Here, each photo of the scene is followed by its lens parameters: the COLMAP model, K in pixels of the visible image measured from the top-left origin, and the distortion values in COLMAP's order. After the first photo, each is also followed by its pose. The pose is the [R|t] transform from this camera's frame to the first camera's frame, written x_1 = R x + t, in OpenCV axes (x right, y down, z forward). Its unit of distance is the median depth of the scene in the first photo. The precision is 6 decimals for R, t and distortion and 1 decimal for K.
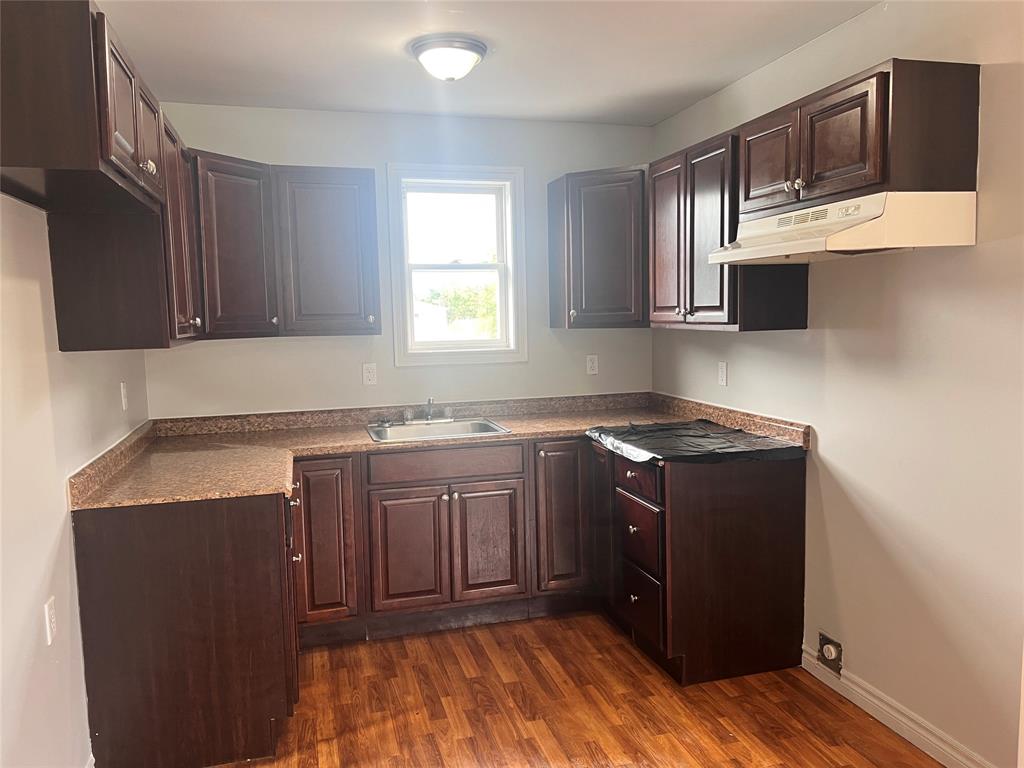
lens RADIAL K [[762.9, 0, 512.0], [0, 762.9, 384.0], [0, 0, 1]] dist [0.008306, -0.059144]
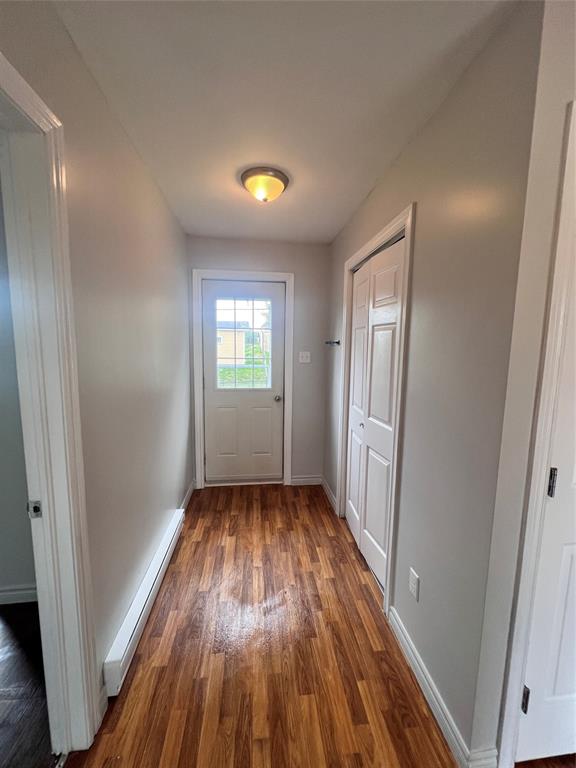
lens RADIAL K [[303.7, 0, 288.0], [0, 303.7, 384.0], [0, 0, 1]] dist [-0.000085, 0.000070]
pose [[0.985986, 0.057746, -0.156517, -0.071245], [-0.053609, 0.998095, 0.030529, -0.024054], [0.157981, -0.021710, 0.987203, 0.252315]]
